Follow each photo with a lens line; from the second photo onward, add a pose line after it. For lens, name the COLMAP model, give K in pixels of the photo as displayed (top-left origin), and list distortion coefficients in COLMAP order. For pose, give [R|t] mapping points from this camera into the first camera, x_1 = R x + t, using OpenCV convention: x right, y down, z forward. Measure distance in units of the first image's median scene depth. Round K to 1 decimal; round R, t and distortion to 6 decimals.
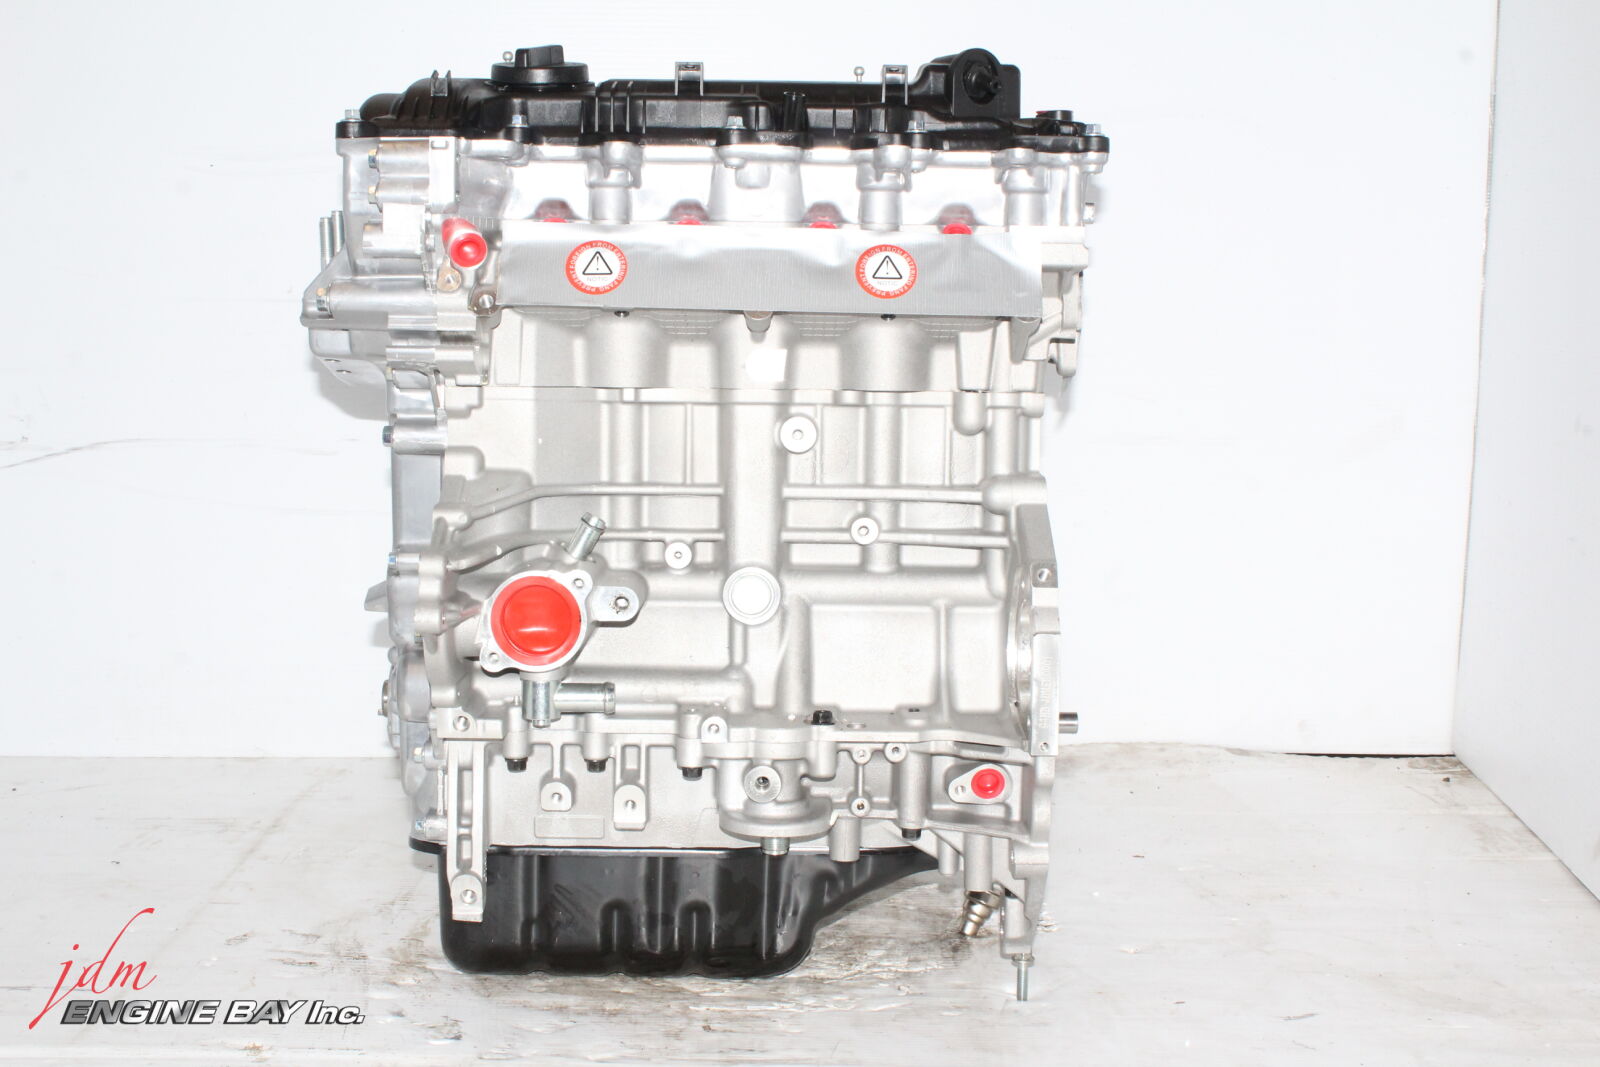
lens RADIAL K [[2008.1, 0, 800.7], [0, 2008.1, 539.0], [0, 0, 1]] dist [-0.058246, 0.000000]
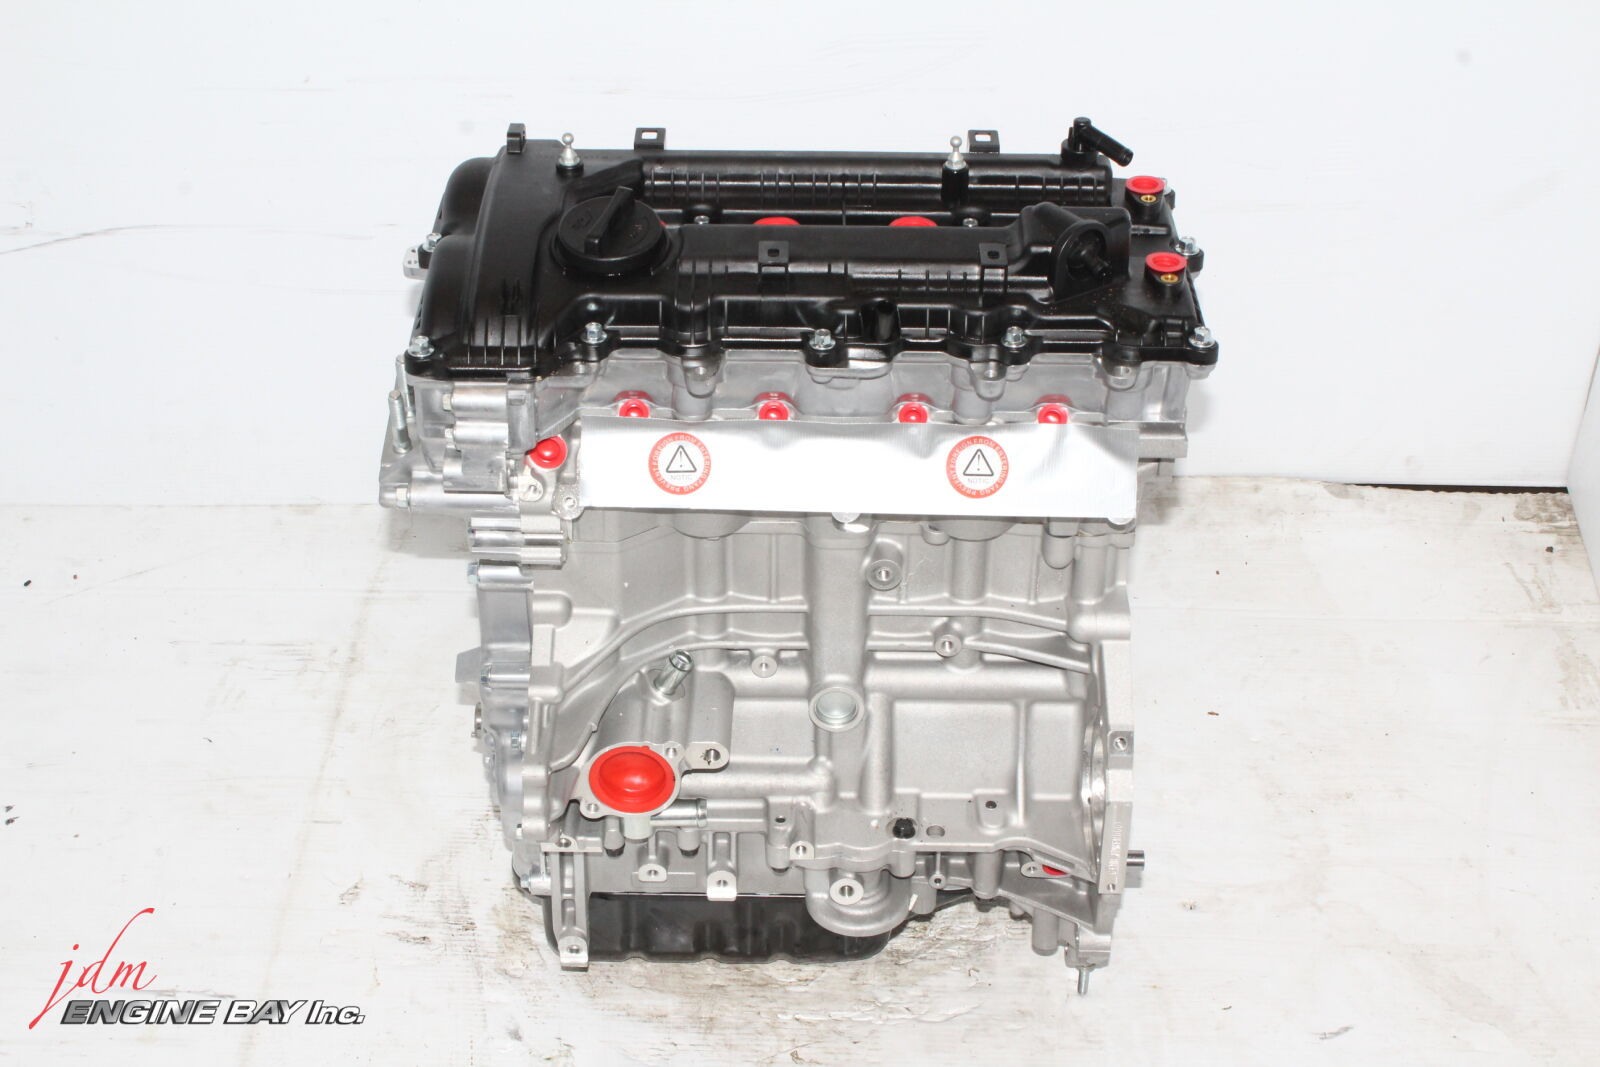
lens RADIAL K [[2447.3, 0, 796.0], [0, 2447.3, 533.1], [0, 0, 1]] dist [-0.026221, 0.000000]
pose [[0.999687, 0.008553, -0.023497, -0.015721], [0.003518, 0.882236, 0.470795, -0.610630], [0.024757, -0.470730, 0.881930, -0.058082]]
